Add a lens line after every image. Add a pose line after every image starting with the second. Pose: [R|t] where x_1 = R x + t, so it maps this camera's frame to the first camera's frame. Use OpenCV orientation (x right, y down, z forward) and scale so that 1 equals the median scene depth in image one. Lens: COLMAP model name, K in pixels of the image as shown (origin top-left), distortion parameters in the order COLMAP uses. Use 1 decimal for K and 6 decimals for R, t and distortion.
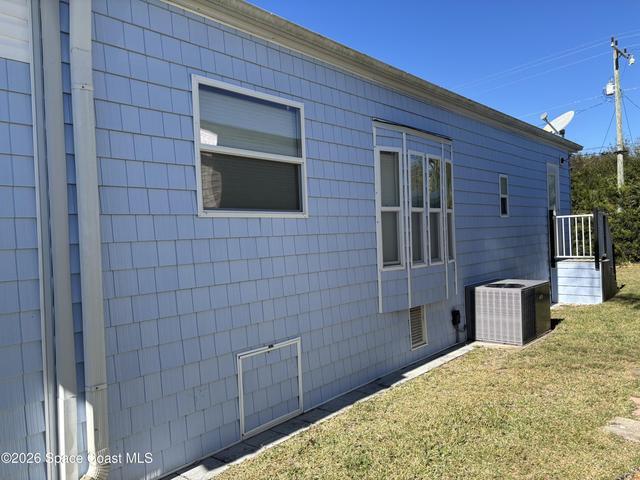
lens RADIAL K [[484.3, 0, 323.8], [0, 484.3, 242.5], [0, 0, 1]] dist [0.058740, -0.076619]
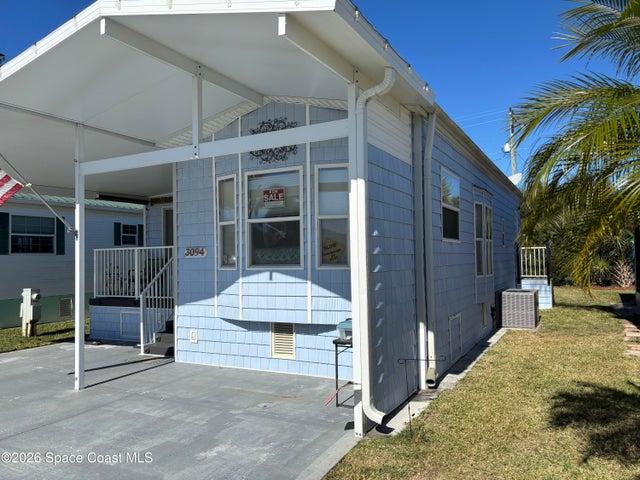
lens RADIAL K [[484.3, 0, 323.8], [0, 484.3, 242.5], [0, 0, 1]] dist [0.058740, -0.076619]
pose [[0.973663, 0.035286, 0.225244, -0.583171], [-0.022902, 0.998091, -0.057358, 0.037192], [-0.226838, 0.050689, 0.972613, -0.369390]]
